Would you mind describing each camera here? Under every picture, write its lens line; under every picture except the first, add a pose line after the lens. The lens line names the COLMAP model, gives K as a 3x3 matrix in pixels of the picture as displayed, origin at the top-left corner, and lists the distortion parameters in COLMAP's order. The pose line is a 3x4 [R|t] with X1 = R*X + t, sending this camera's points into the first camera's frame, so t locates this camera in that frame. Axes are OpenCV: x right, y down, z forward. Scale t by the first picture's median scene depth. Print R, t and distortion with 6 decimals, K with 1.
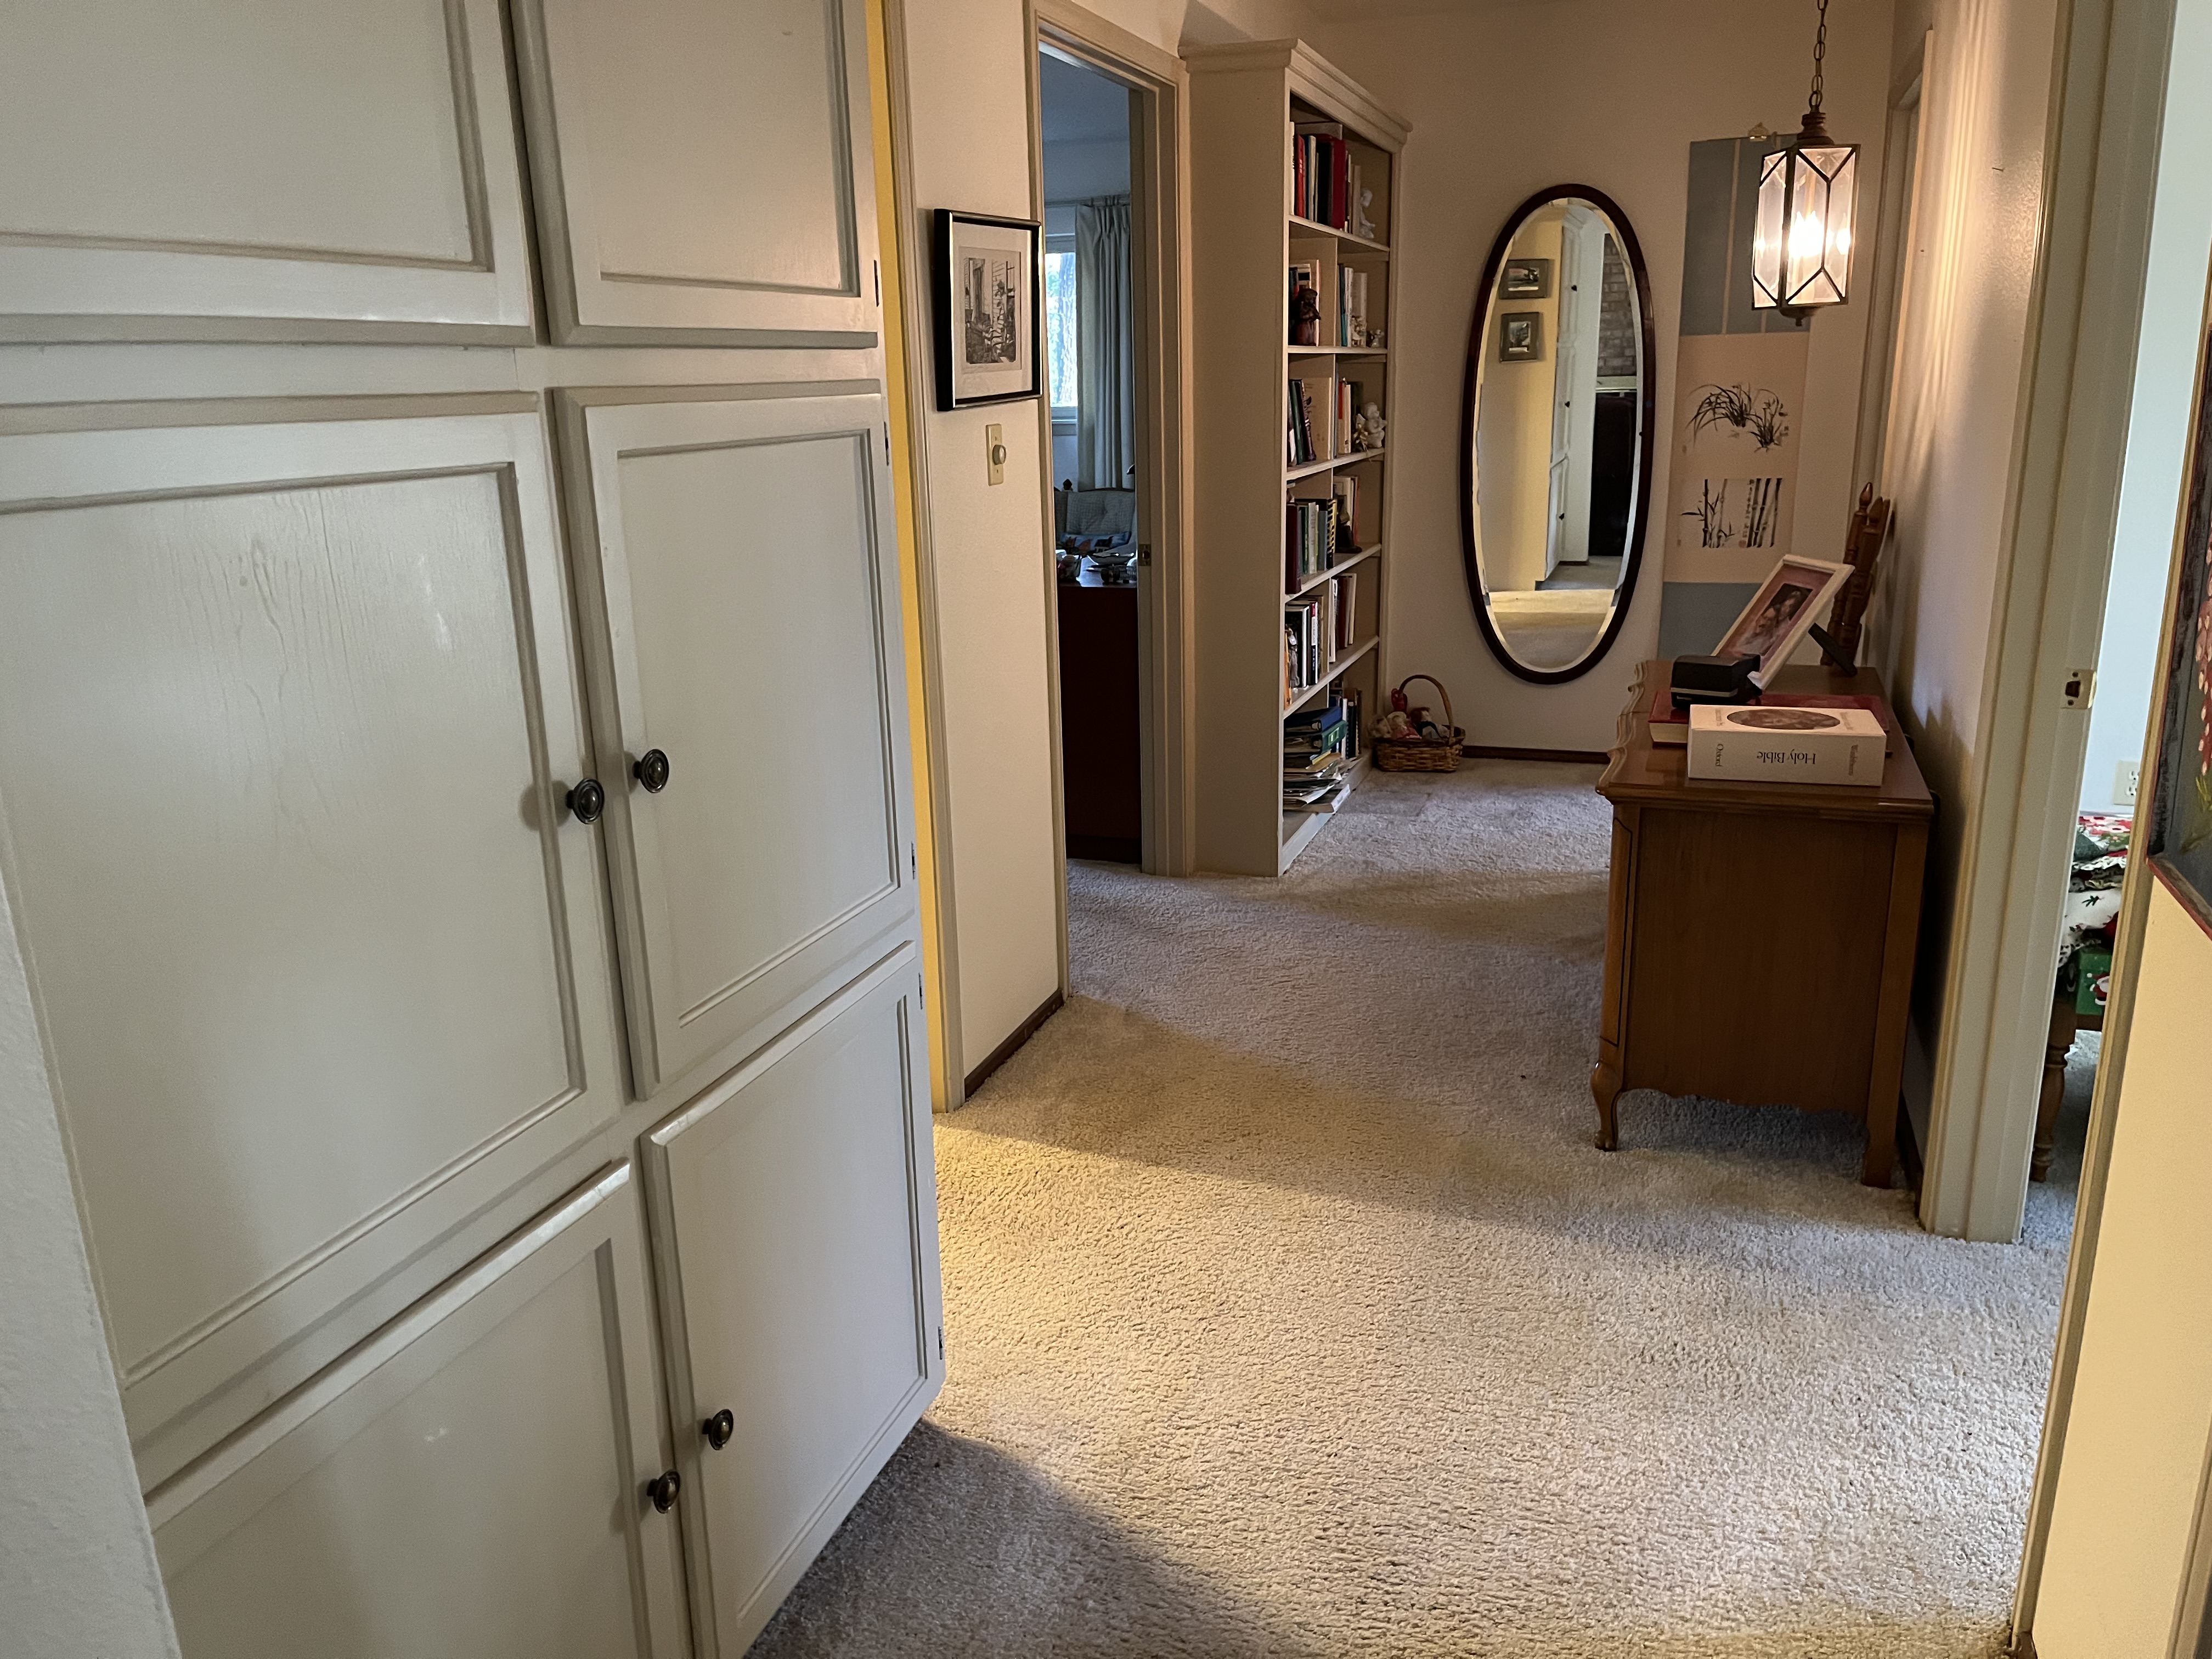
lens RADIAL K [[1658.4, 0, 1123.5], [0, 1658.4, 817.6], [0, 0, 1]] dist [0.074019, -0.096815]
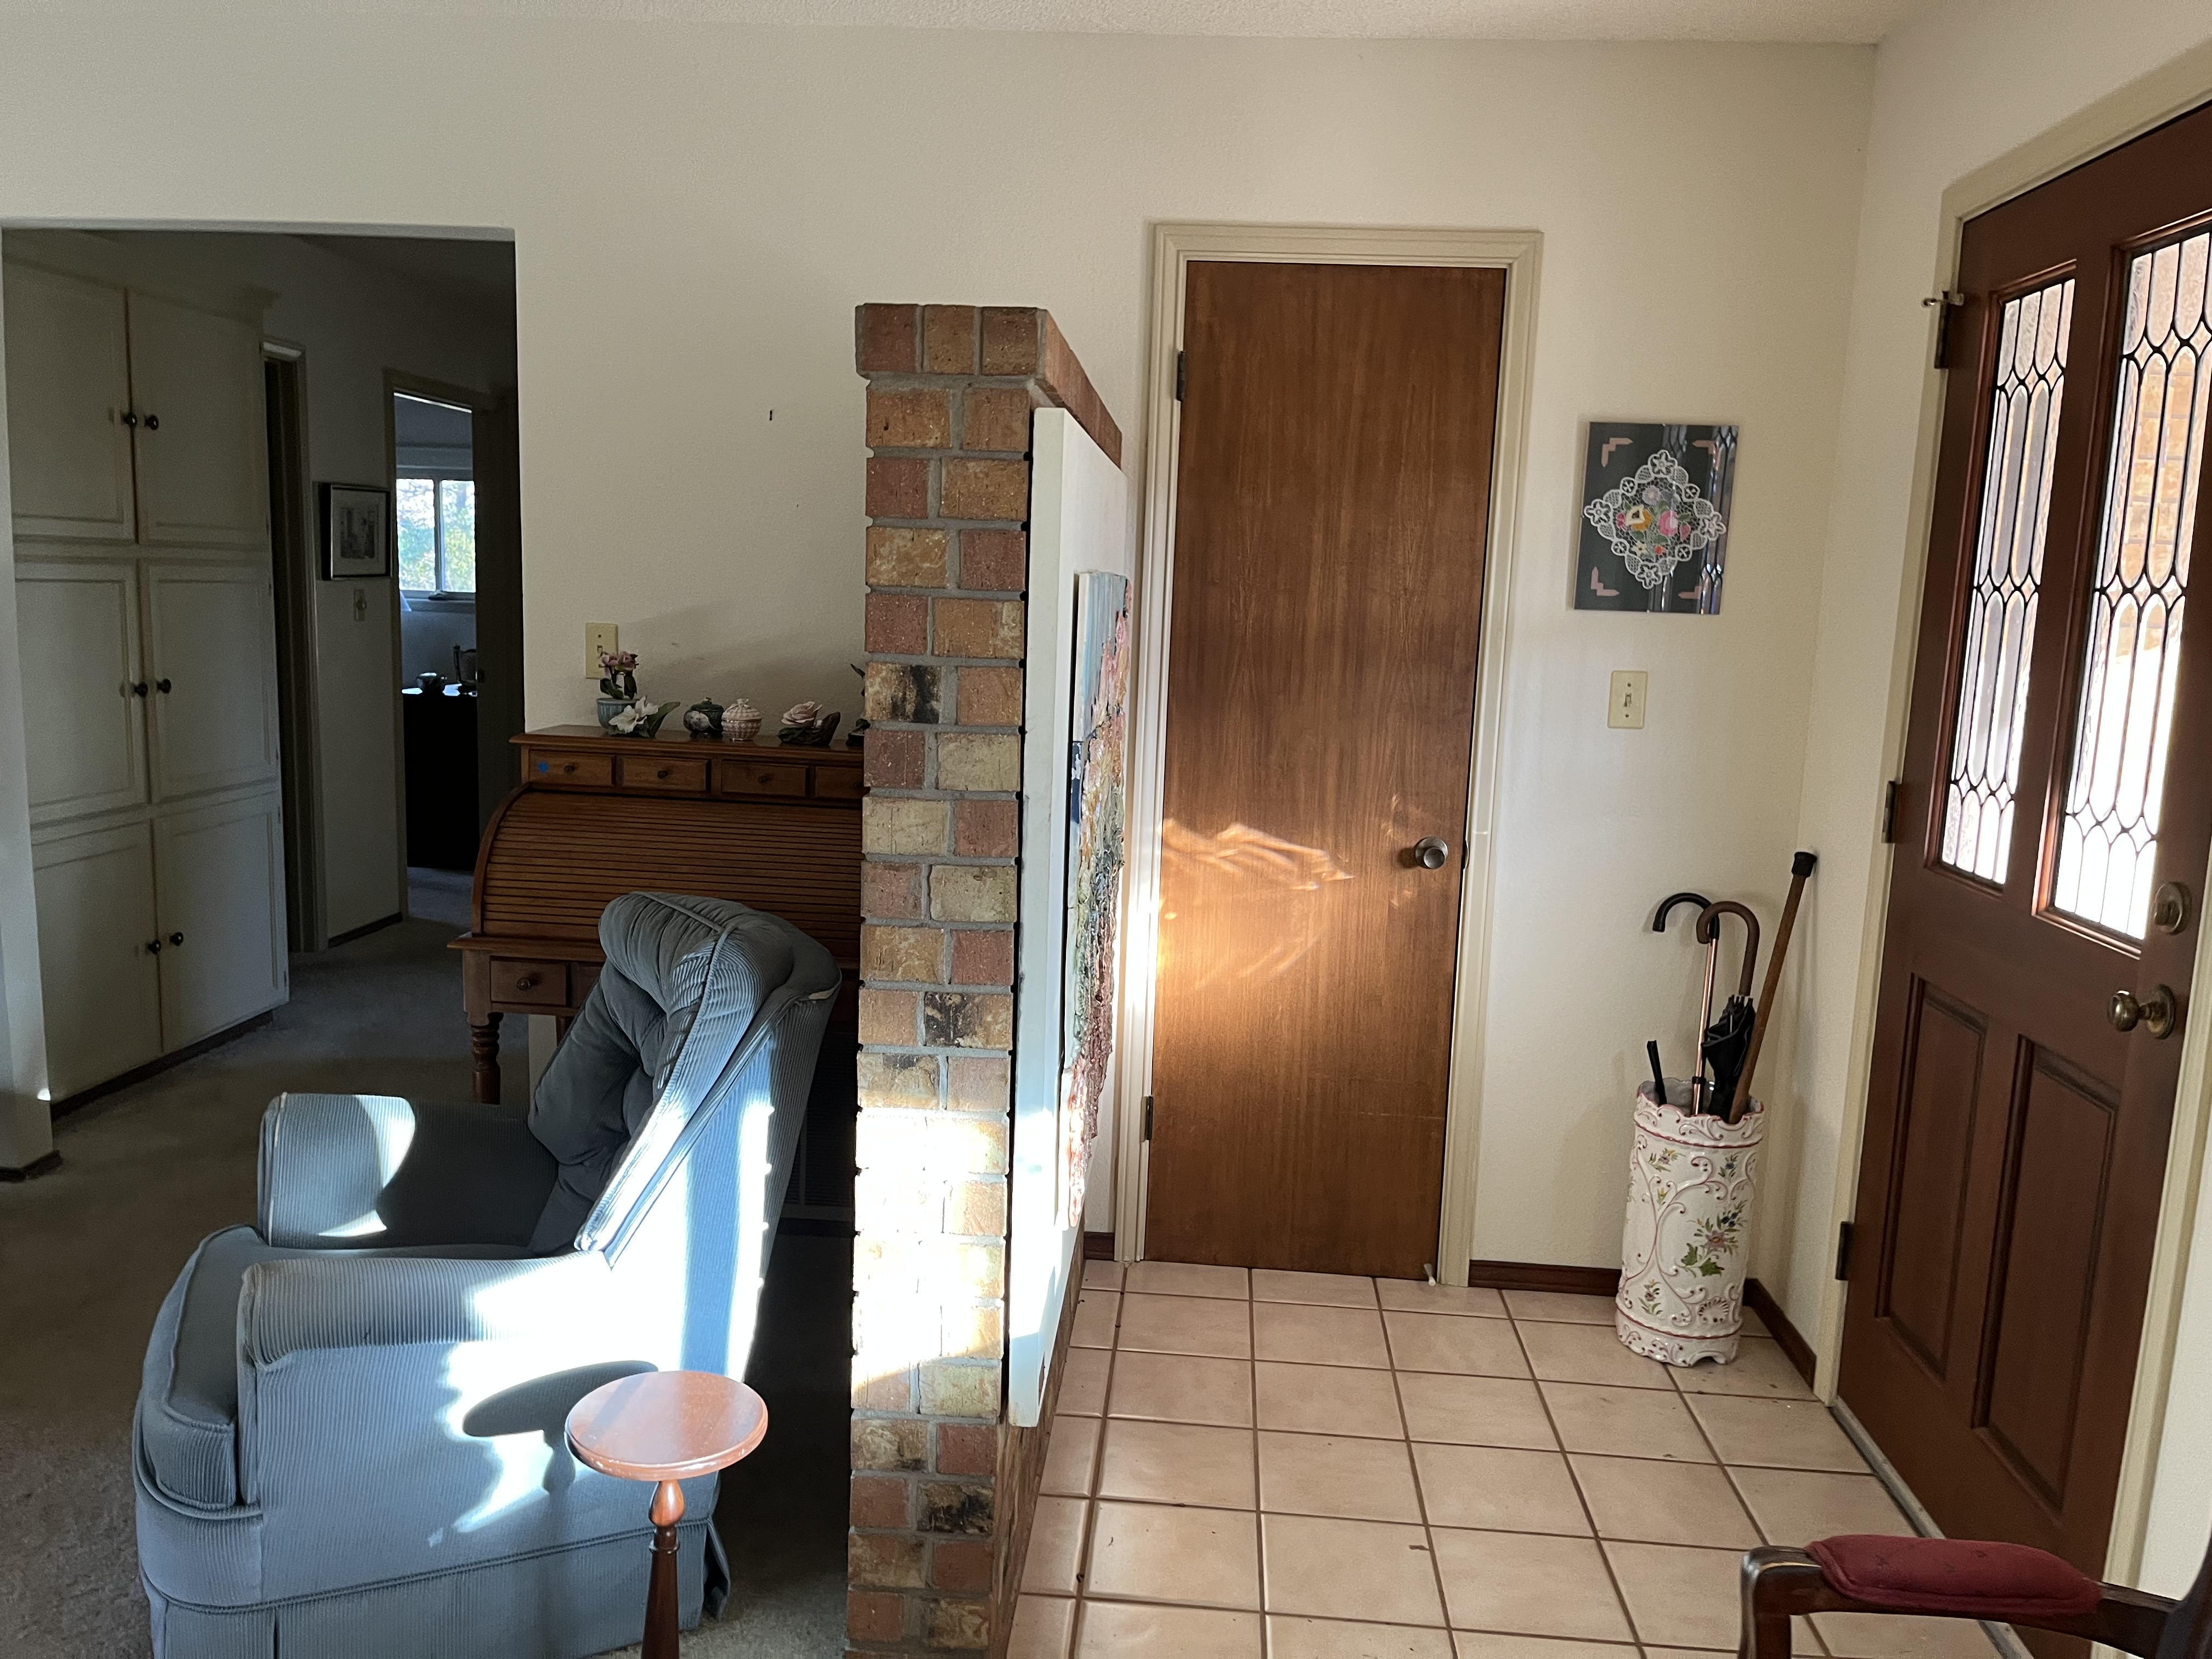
lens RADIAL K [[1658.4, 0, 1123.5], [0, 1658.4, 817.6], [0, 0, 1]] dist [0.074019, -0.096815]
pose [[0.963189, 0.016301, 0.268329, 0.552818], [0.017490, 0.992245, -0.123061, 0.594570], [-0.268254, 0.123224, 0.955435, -2.250914]]
